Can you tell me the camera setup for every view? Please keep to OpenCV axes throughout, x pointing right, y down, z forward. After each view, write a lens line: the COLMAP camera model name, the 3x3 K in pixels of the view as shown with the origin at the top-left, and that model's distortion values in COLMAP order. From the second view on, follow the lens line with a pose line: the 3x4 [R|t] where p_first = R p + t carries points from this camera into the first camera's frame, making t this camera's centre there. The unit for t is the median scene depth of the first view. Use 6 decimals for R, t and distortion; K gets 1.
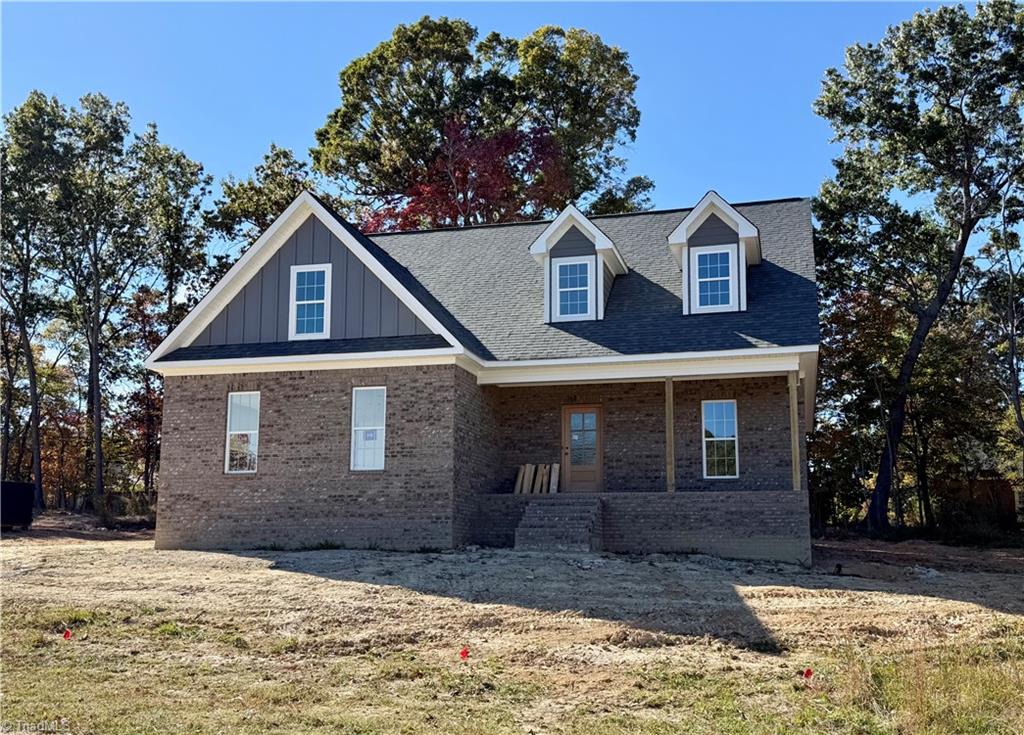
lens RADIAL K [[1070.7, 0, 551.0], [0, 1070.7, 408.7], [0, 0, 1]] dist [0.088290, 0.000000]
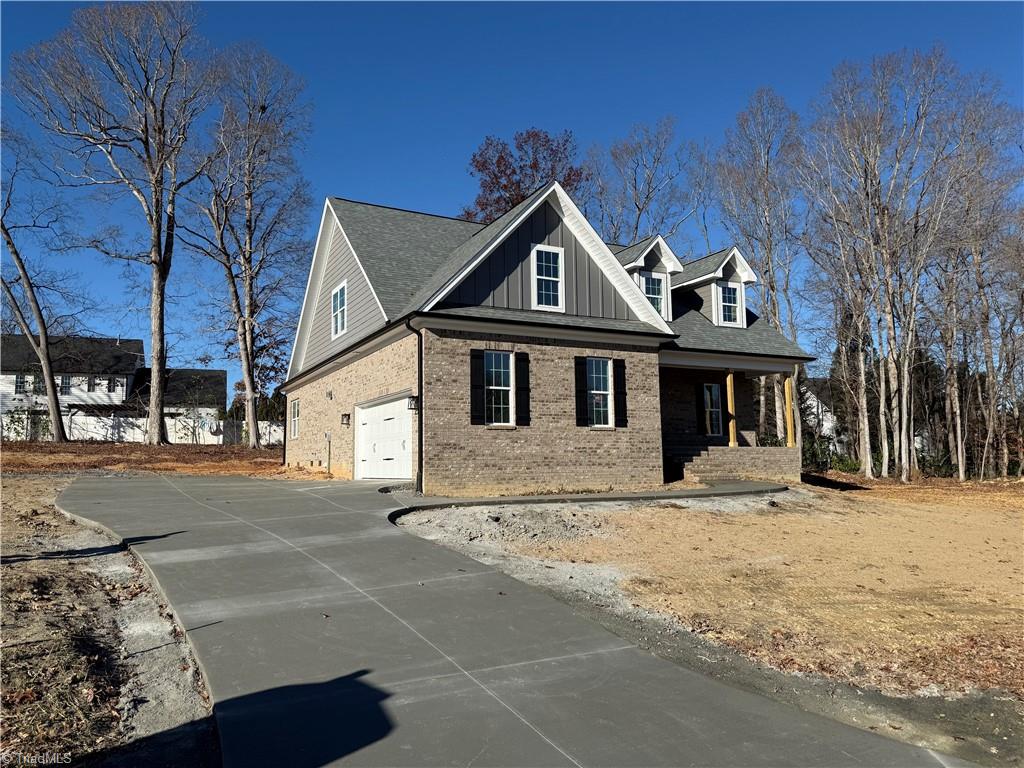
lens RADIAL K [[721.3, 0, 508.9], [0, 721.3, 387.8], [0, 0, 1]] dist [0.070560, -0.015437]
pose [[0.749924, 0.059997, 0.658798, -0.754272], [-0.082050, 0.996625, 0.002636, 0.018858], [-0.656416, -0.056031, 0.752316, 0.438142]]
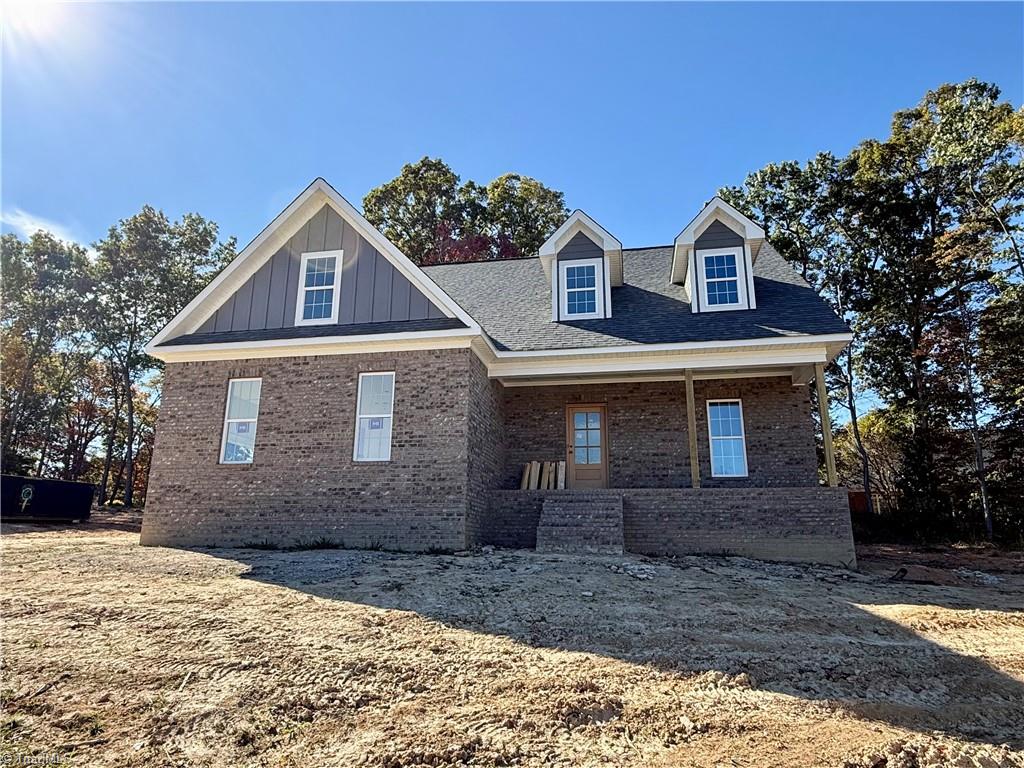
lens RADIAL K [[641.0, 0, 518.3], [0, 641.0, 385.5], [0, 0, 1]] dist [-0.019120, 0.017010]
pose [[0.998467, 0.018284, 0.052241, -0.072487], [-0.012723, 0.994406, -0.104854, 0.046794], [-0.053866, 0.104029, 0.993114, 0.423765]]
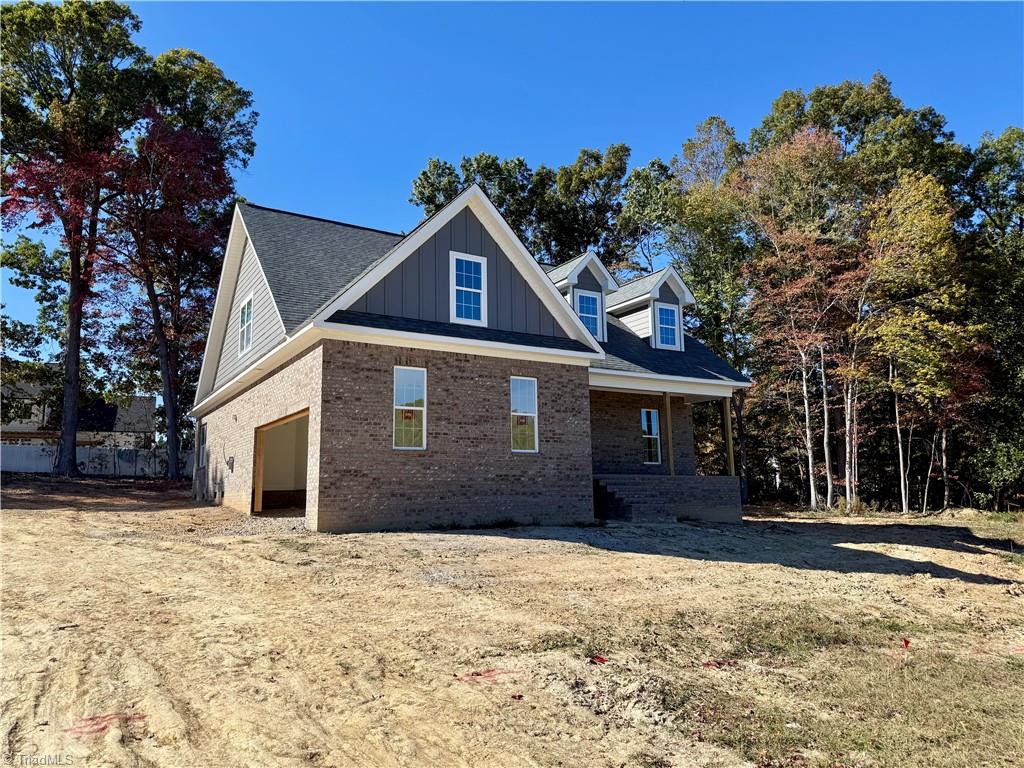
lens RADIAL K [[721.3, 0, 520.4], [0, 721.3, 385.2], [0, 0, 1]] dist [0.070560, -0.015437]
pose [[0.697019, 0.098678, 0.710230, -0.679066], [-0.088409, 0.994755, -0.051445, 0.026034], [-0.711582, -0.026933, 0.702087, 0.462915]]
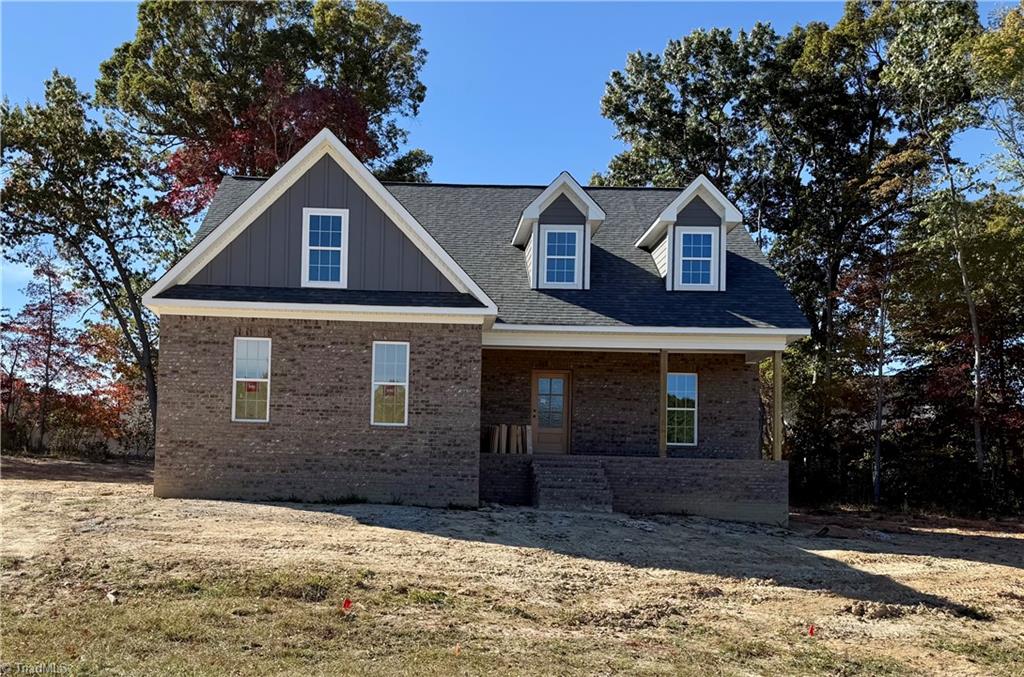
lens RADIAL K [[933.9, 0, 441.8], [0, 933.9, 465.3], [0, 0, 1]] dist [0.097875, -0.100424]
pose [[0.968554, 0.032442, 0.246680, -0.322709], [-0.058826, 0.993212, 0.100350, 0.003628], [-0.241750, -0.111706, 0.963887, 0.139038]]
